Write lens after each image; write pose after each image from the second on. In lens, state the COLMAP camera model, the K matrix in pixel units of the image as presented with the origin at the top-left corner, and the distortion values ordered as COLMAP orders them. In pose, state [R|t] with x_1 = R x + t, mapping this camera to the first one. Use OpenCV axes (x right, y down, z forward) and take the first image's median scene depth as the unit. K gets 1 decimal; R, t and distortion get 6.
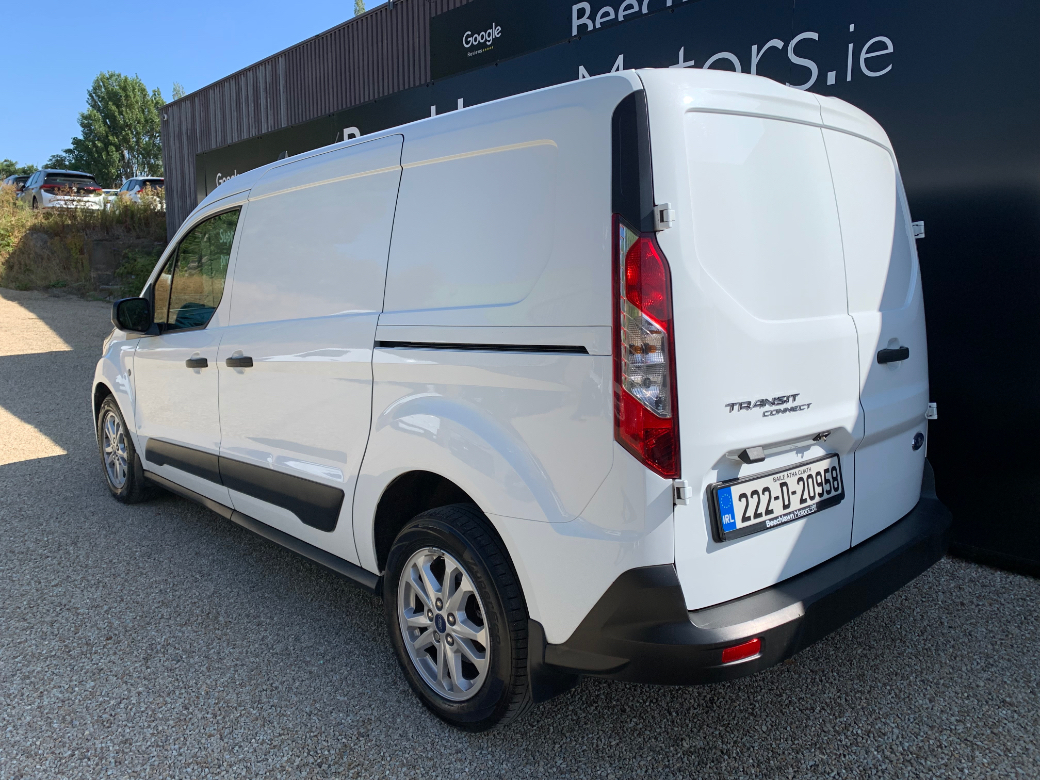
lens RADIAL K [[798.8, 0, 521.0], [0, 798.8, 375.0], [0, 0, 1]] dist [0.012295, -0.007165]
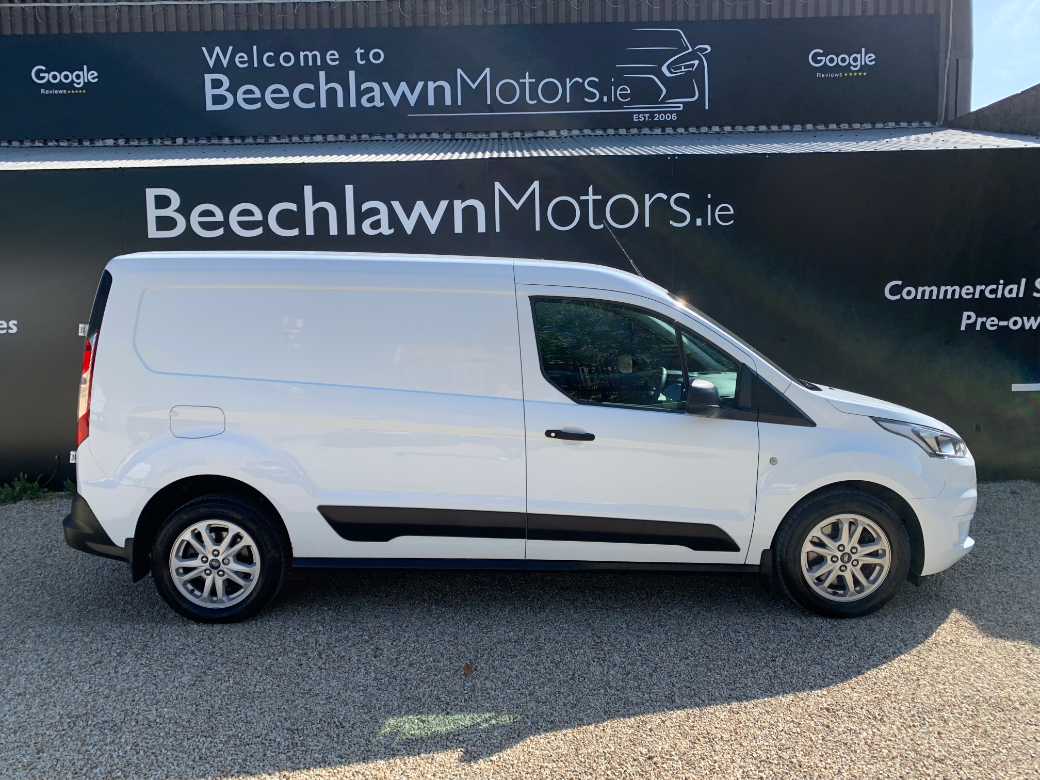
lens RADIAL K [[798.8, 0, 521.0], [0, 798.8, 375.0], [0, 0, 1]] dist [0.012295, -0.007165]
pose [[0.673728, -0.063104, 0.736280, -1.181278], [0.109996, 0.993812, -0.015474, -0.061394], [-0.730747, 0.091413, 0.676500, 0.151375]]
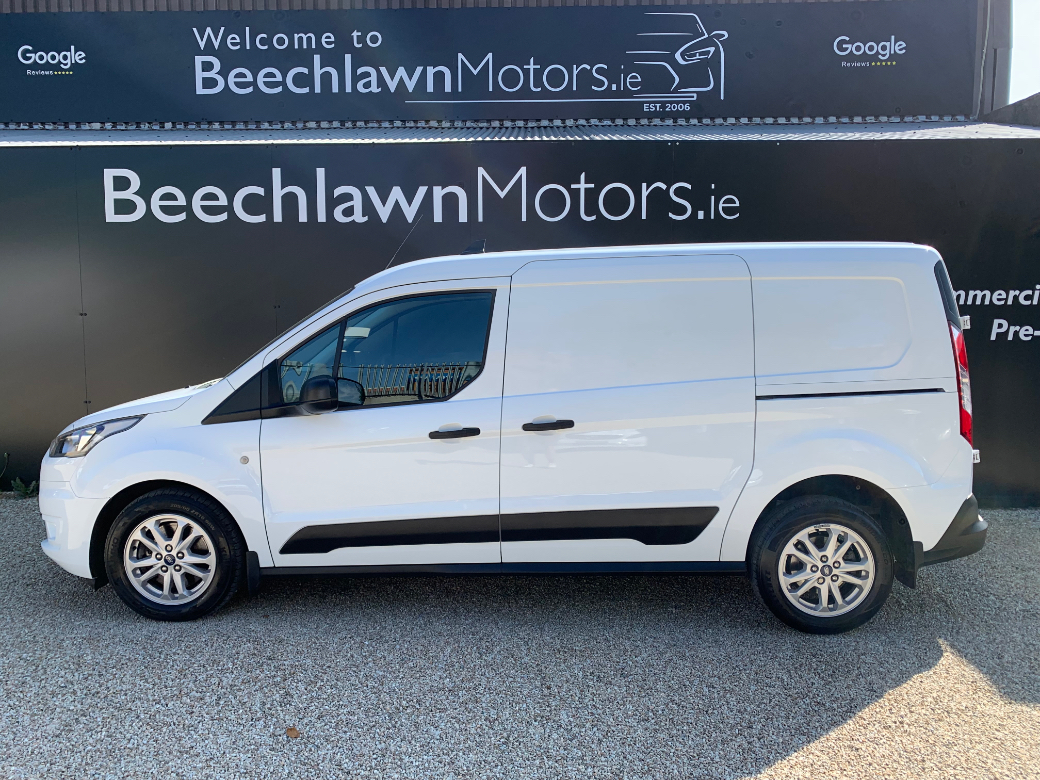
lens RADIAL K [[799.1, 0, 520.8], [0, 799.1, 379.1], [0, 0, 1]] dist [0.013088, -0.008156]
pose [[0.696850, -0.049142, 0.715531, -1.015296], [0.086674, 0.996108, -0.015999, -0.057951], [-0.711960, 0.073167, 0.698398, 0.186305]]
